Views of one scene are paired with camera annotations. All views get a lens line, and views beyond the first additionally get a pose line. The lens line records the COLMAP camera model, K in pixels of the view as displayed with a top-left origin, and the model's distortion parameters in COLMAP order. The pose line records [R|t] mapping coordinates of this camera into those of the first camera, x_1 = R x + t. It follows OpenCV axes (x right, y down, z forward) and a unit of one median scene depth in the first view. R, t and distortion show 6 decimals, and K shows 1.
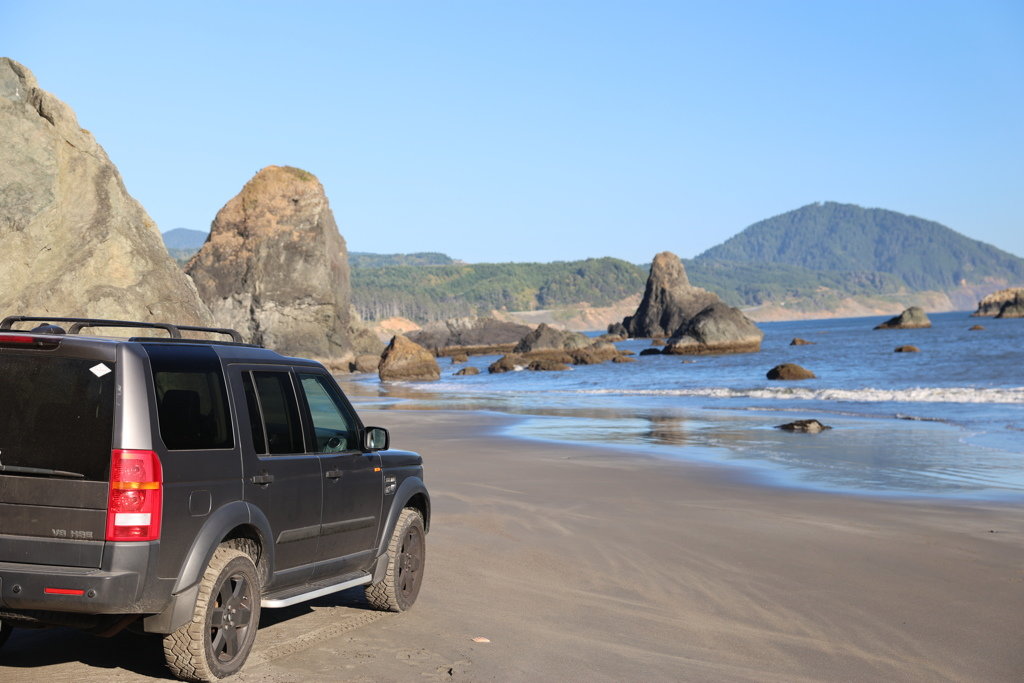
lens RADIAL K [[1686.3, 0, 516.0], [0, 1686.3, 343.5], [0, 0, 1]] dist [0.212271, 0.011478]
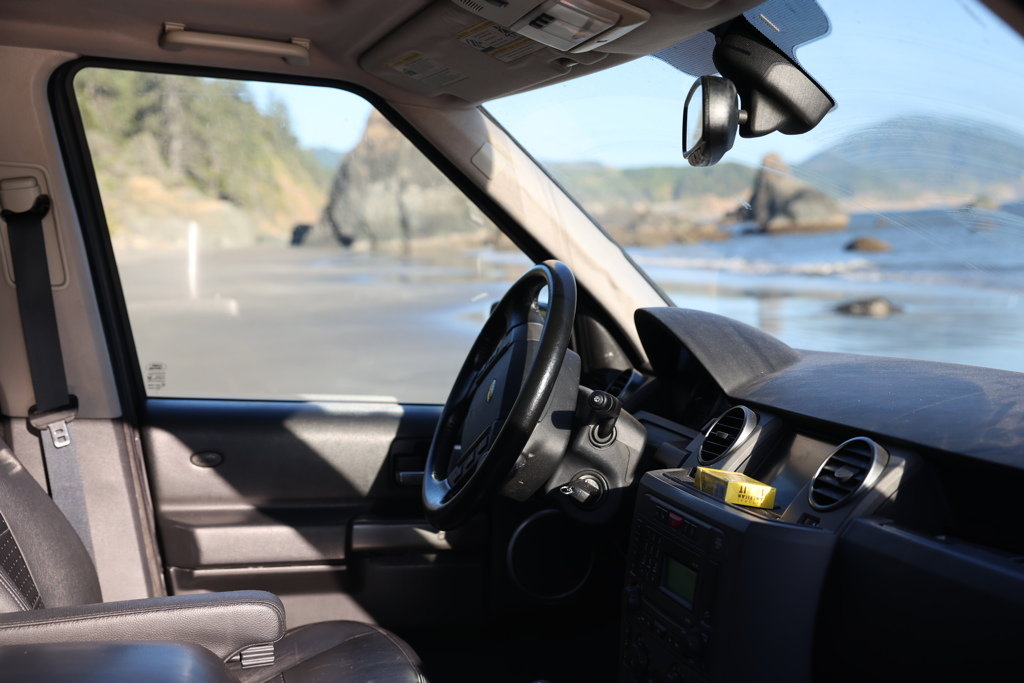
lens RADIAL K [[1302.5, 0, 517.5], [0, 1302.5, 336.5], [0, 0, 1]] dist [0.060608, 0.041452]
pose [[0.994193, 0.009477, -0.107193, 0.021957], [-0.000651, 0.996626, 0.082079, 0.003881], [0.107609, -0.081533, 0.990844, 0.114601]]
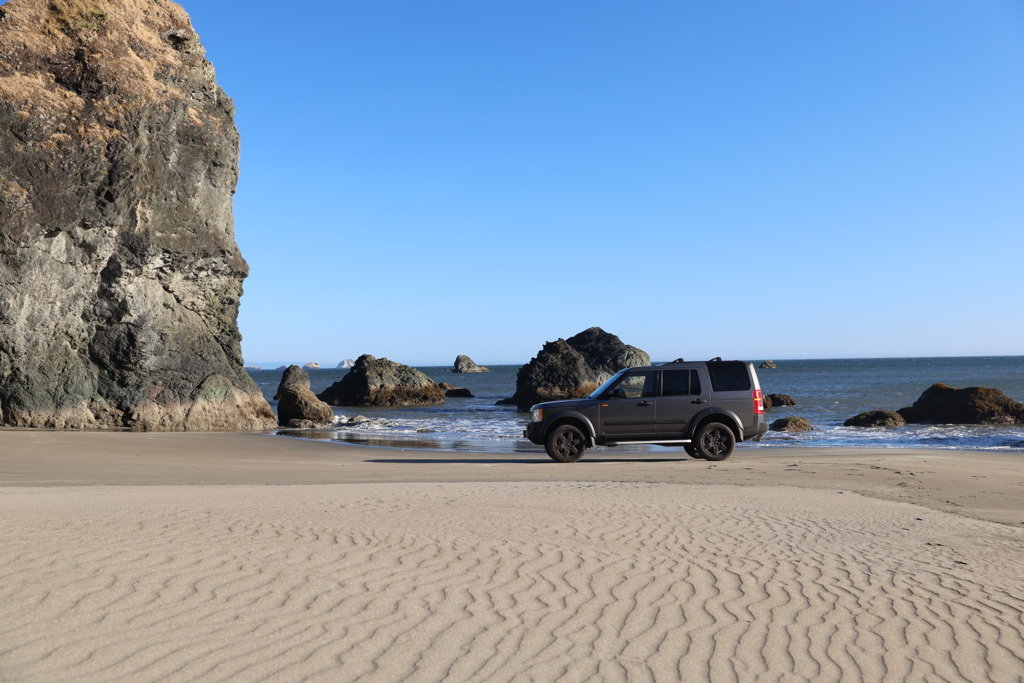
lens RADIAL K [[1120.2, 0, 515.6], [0, 1120.2, 339.7], [0, 0, 1]] dist [0.020444, 0.054298]
pose [[0.701311, 0.049865, 0.711110, -0.276177], [-0.008472, 0.998063, -0.061631, 0.012544], [-0.712805, 0.037198, 0.700375, 0.733950]]
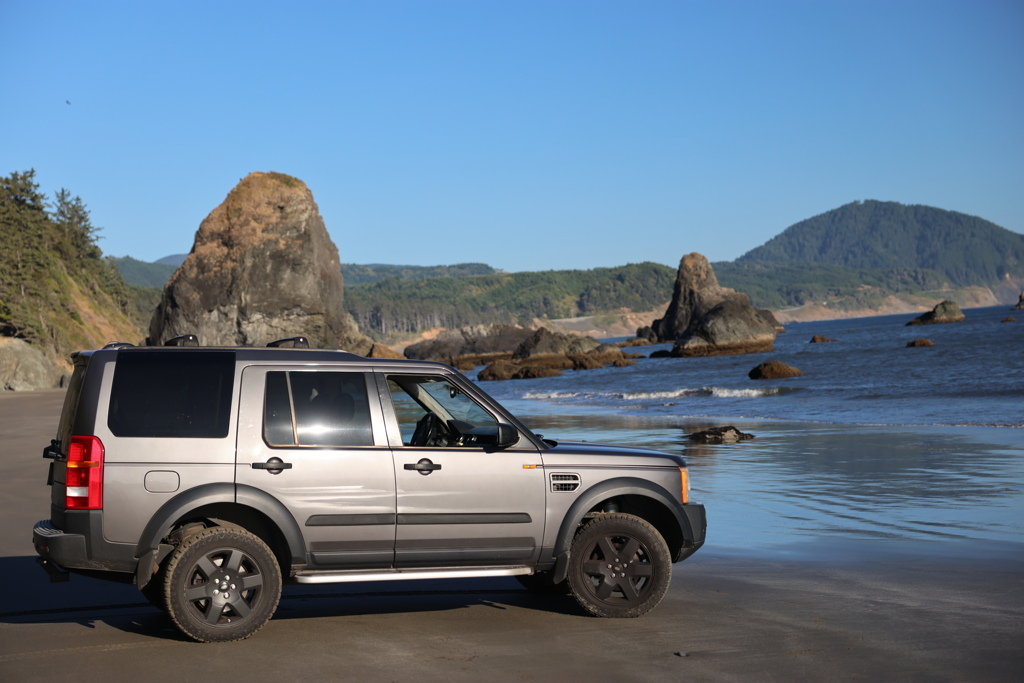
lens RADIAL K [[1670.3, 0, 512.0], [0, 1670.3, 341.5], [0, 0, 1]] dist [0.204765, -0.030807]
pose [[0.999131, -0.029208, -0.029739, 0.026903], [0.029027, 0.999558, -0.006483, 0.001681], [0.029915, 0.005614, 0.999537, 0.052352]]
